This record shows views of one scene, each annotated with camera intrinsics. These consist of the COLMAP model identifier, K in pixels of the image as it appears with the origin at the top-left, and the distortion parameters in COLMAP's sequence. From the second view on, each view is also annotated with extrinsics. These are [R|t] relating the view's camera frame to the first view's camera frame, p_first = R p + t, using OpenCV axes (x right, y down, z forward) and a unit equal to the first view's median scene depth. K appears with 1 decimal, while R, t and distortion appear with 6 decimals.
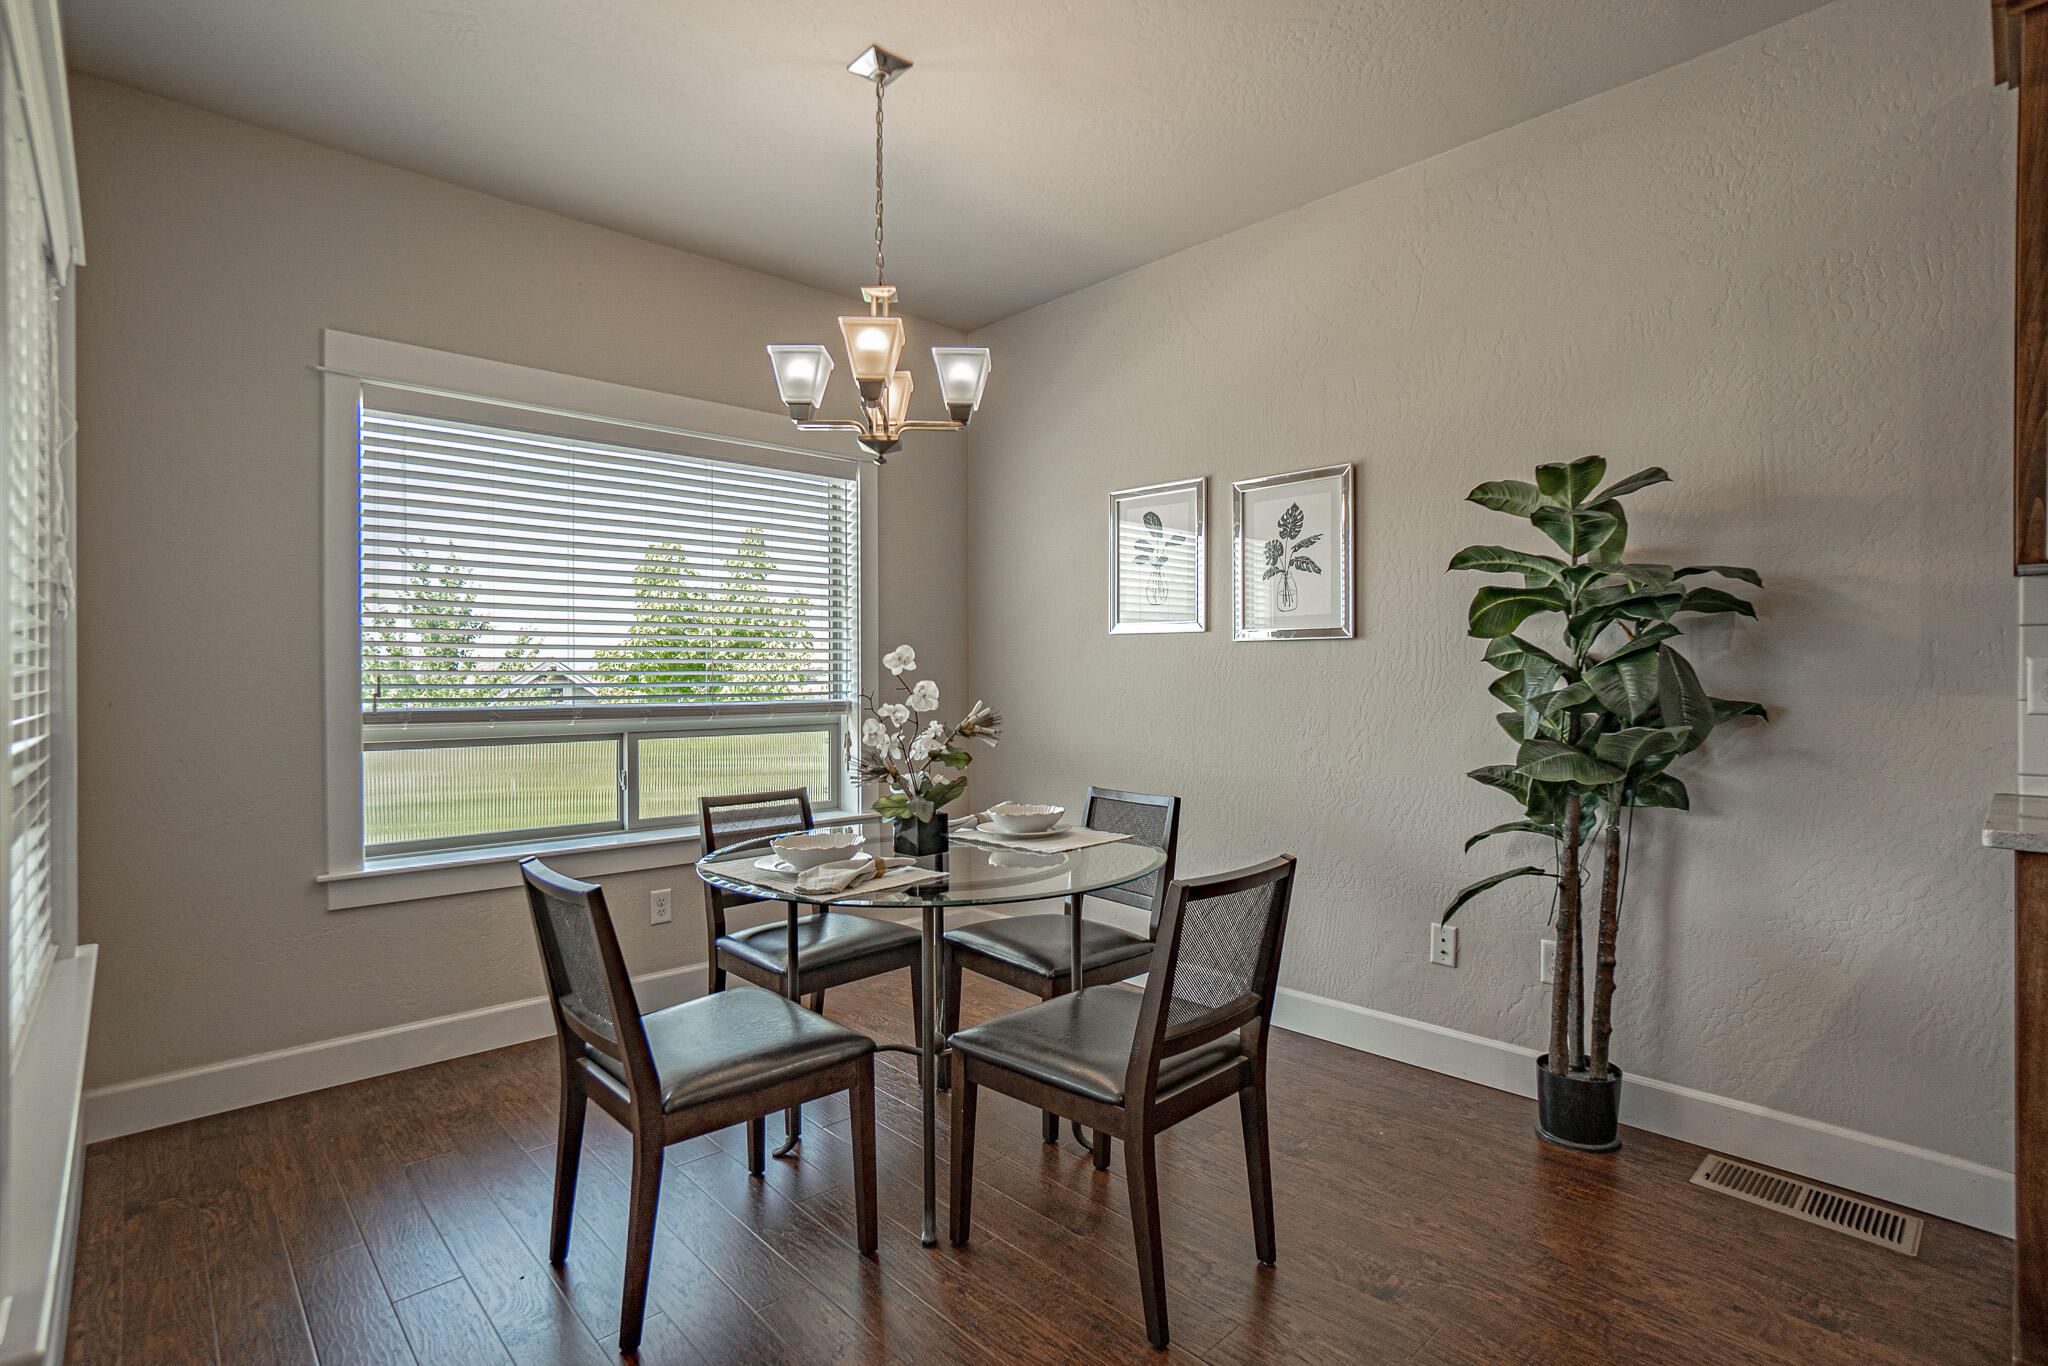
lens RADIAL K [[995.7, 0, 1010.3], [0, 995.7, 681.1], [0, 0, 1]] dist [-0.034511, 0.015133]
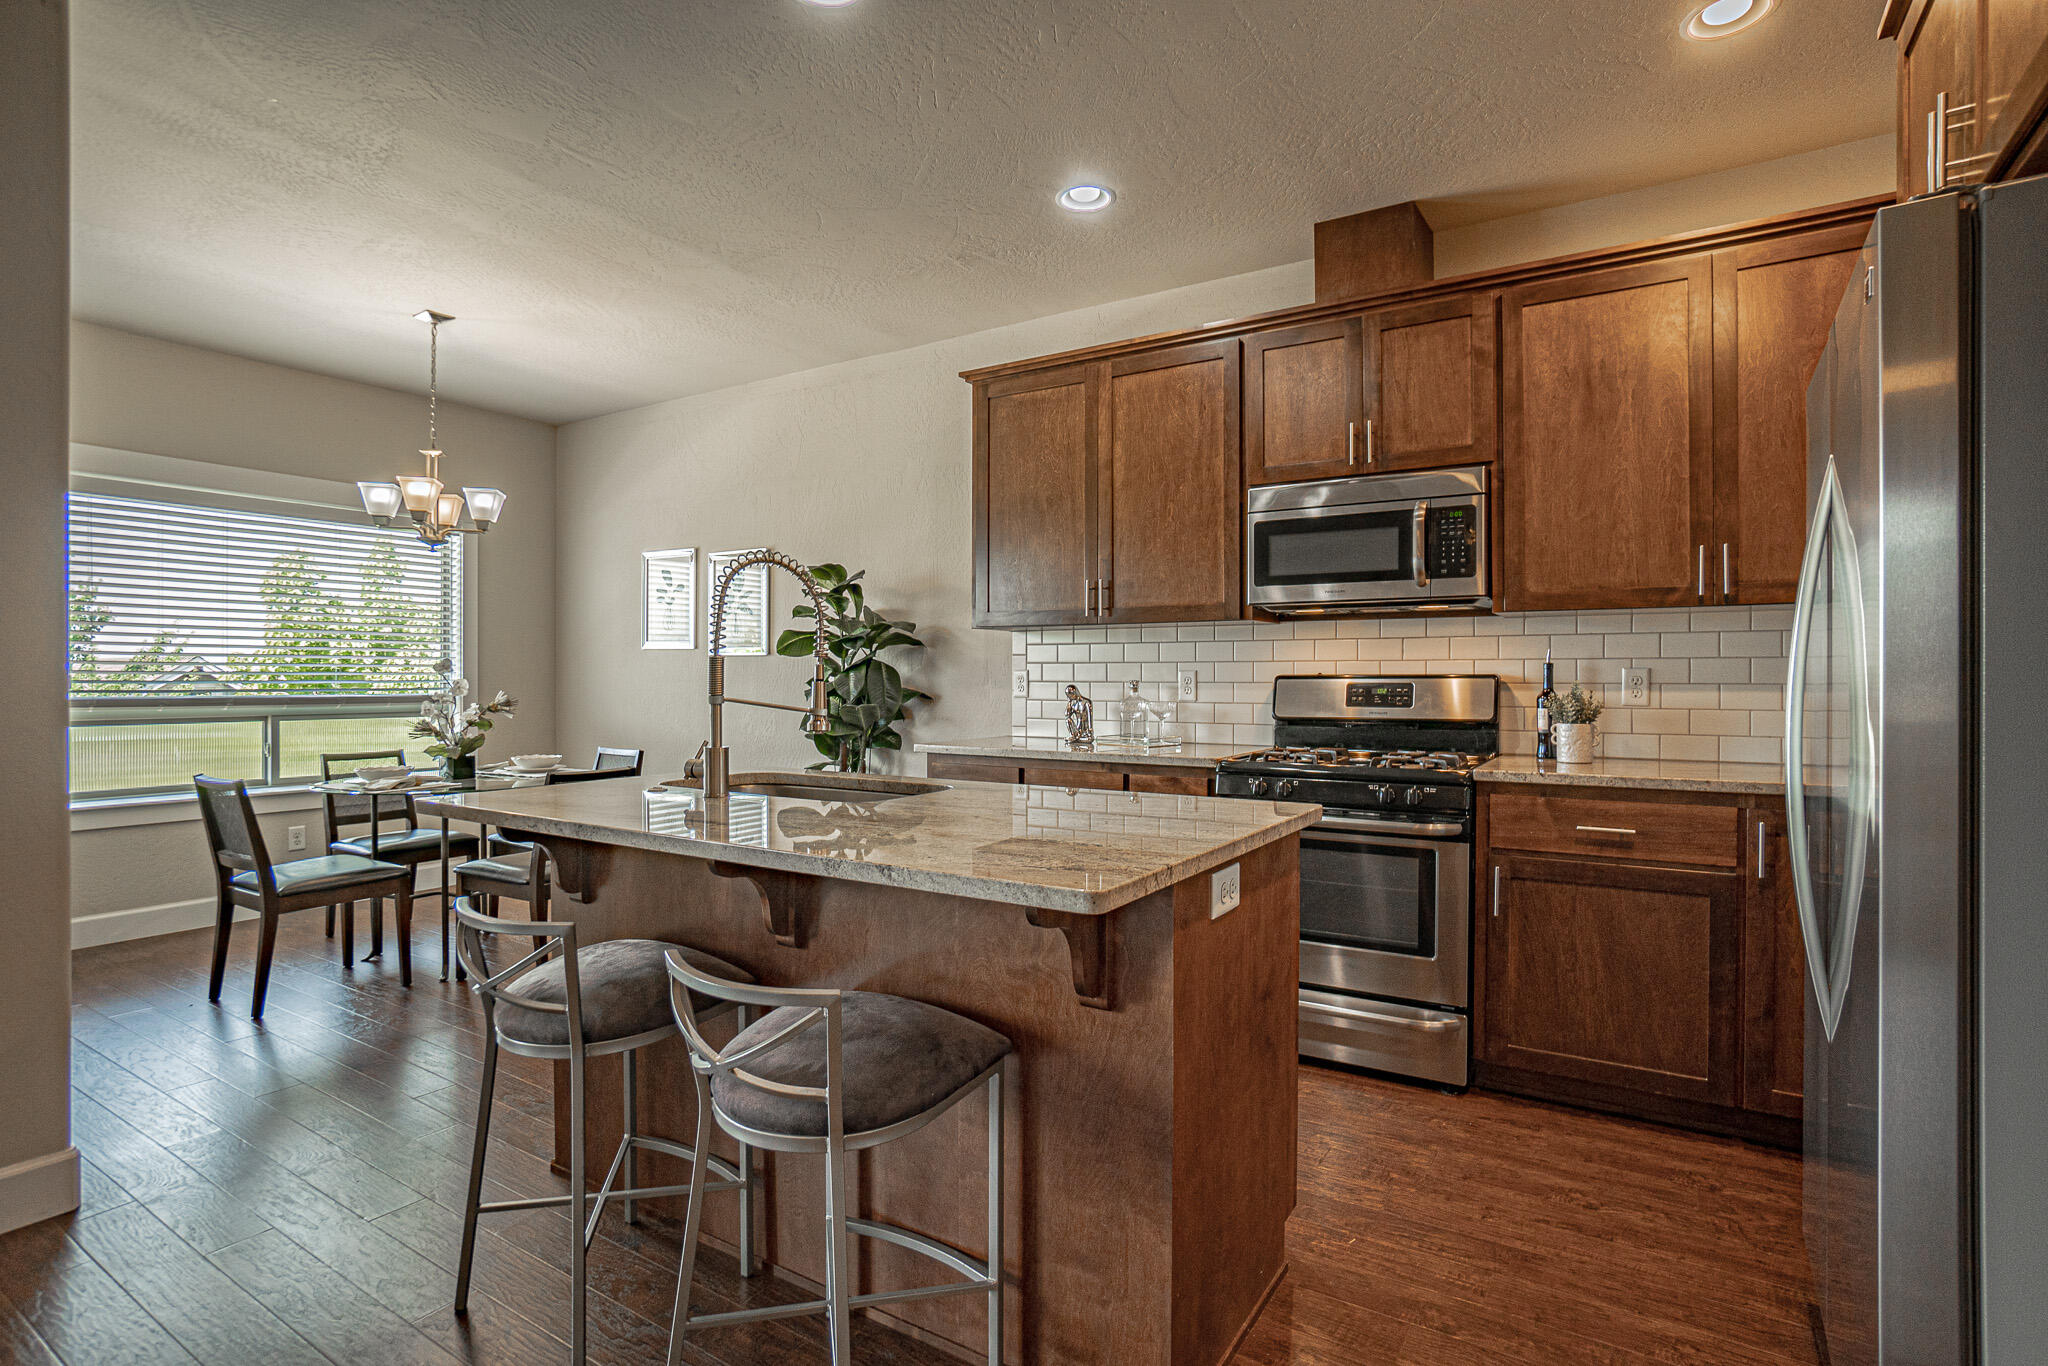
lens RADIAL K [[995.7, 0, 982.6], [0, 995.7, 684.2], [0, 0, 1]] dist [-0.034511, 0.015133]
pose [[0.971311, 0.004524, 0.237768, 0.389392], [-0.004304, 0.999990, -0.001444, 0.007658], [-0.237773, 0.000379, 0.971321, -0.880262]]
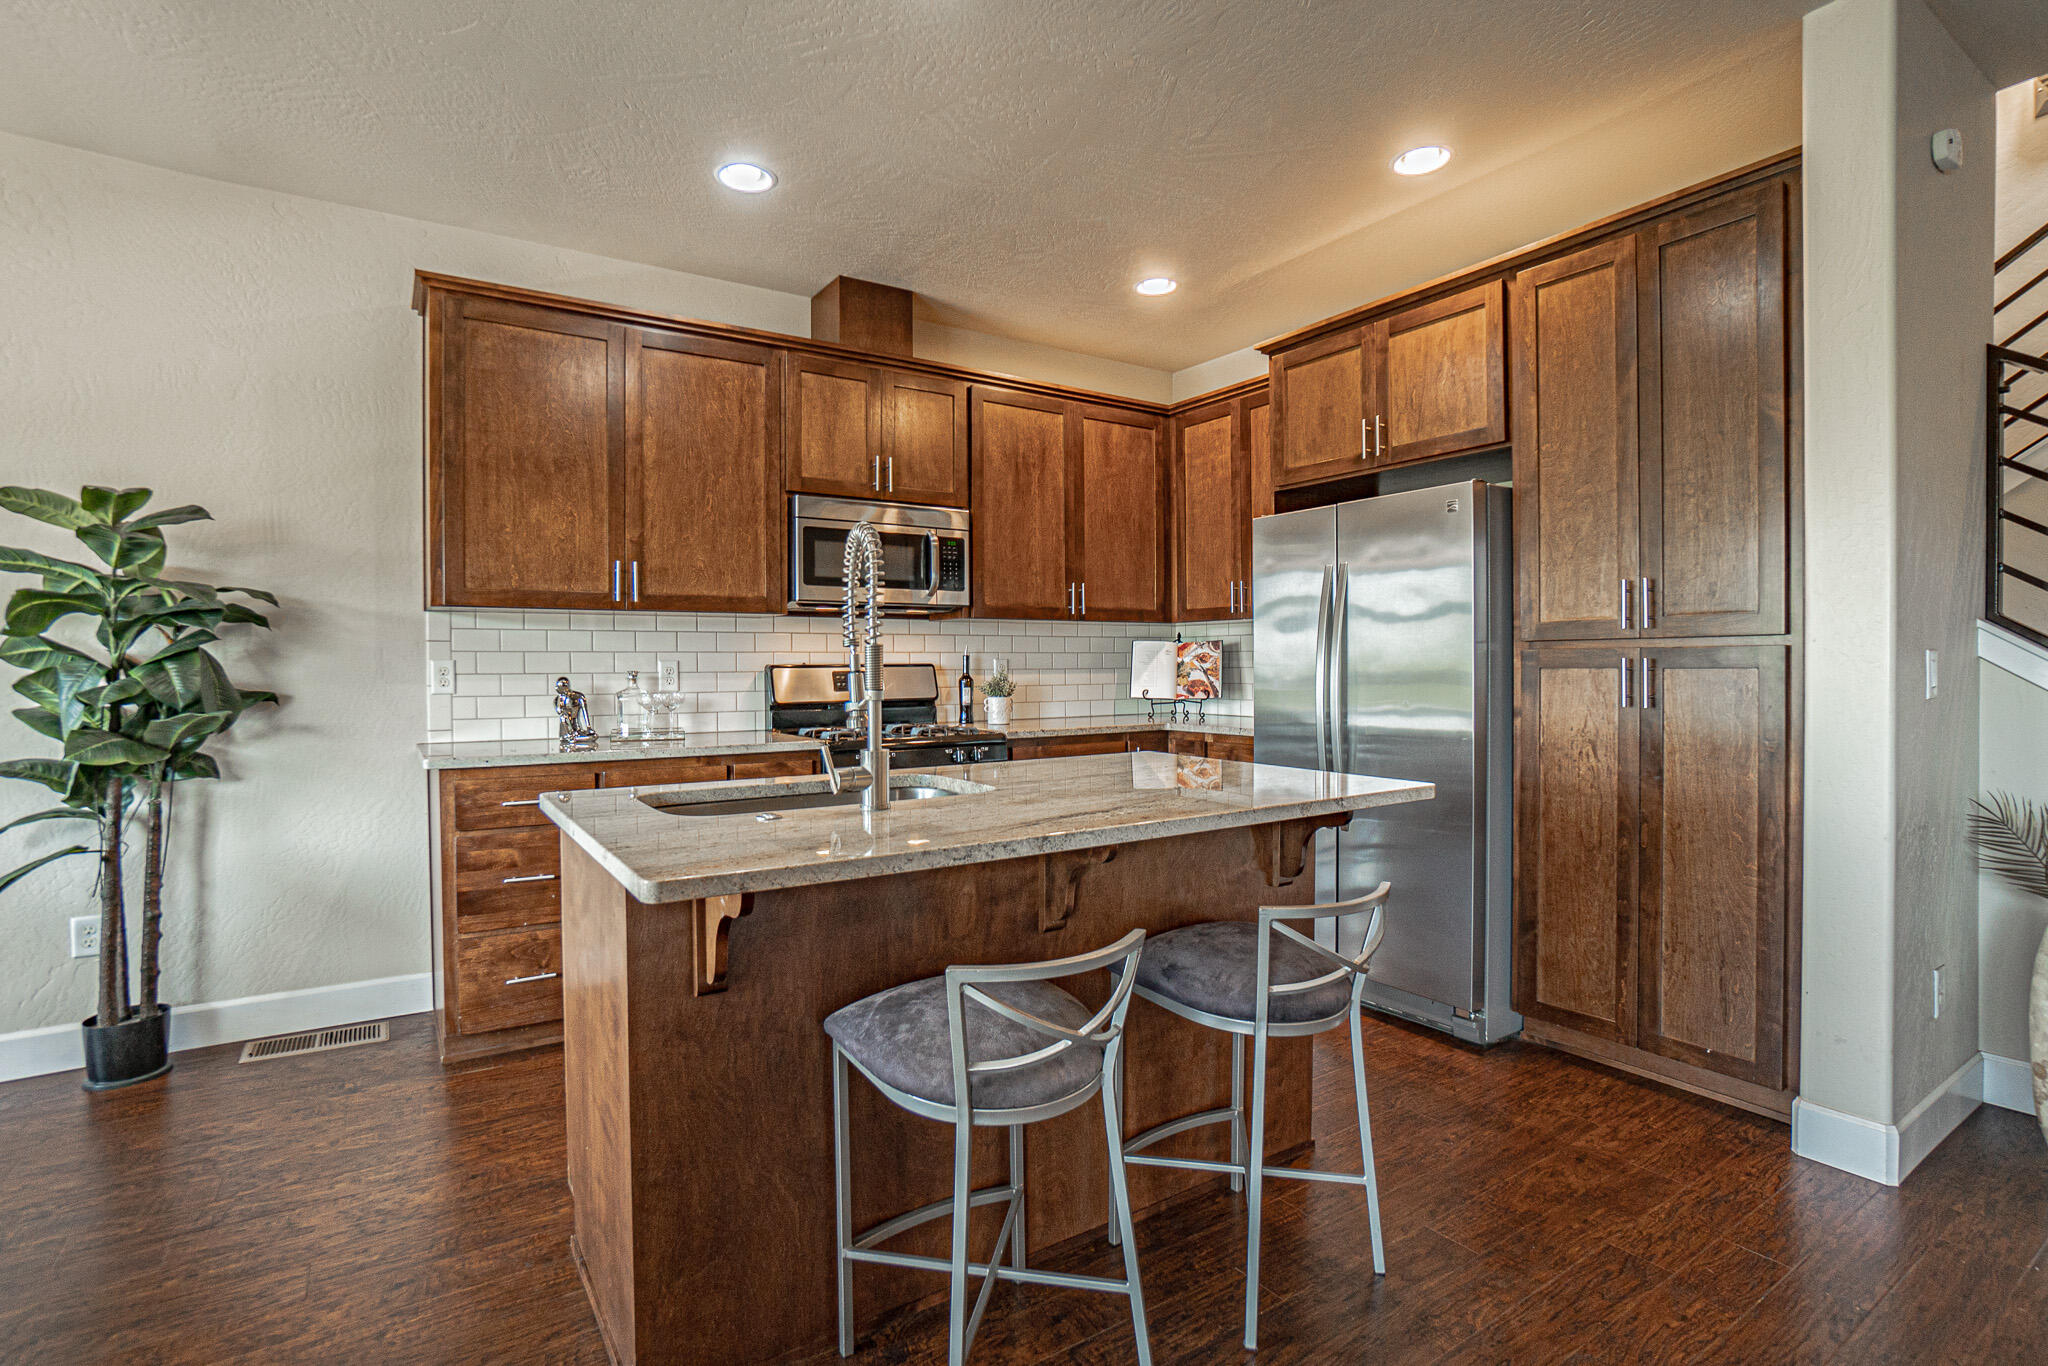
lens RADIAL K [[995.7, 0, 1014.1], [0, 995.7, 690.9], [0, 0, 1]] dist [-0.034511, 0.015133]
pose [[0.184042, -0.021947, 0.982673, -0.353067], [0.011016, 0.999734, 0.020265, 0.004288], [-0.982857, 0.007095, 0.184235, -0.234381]]
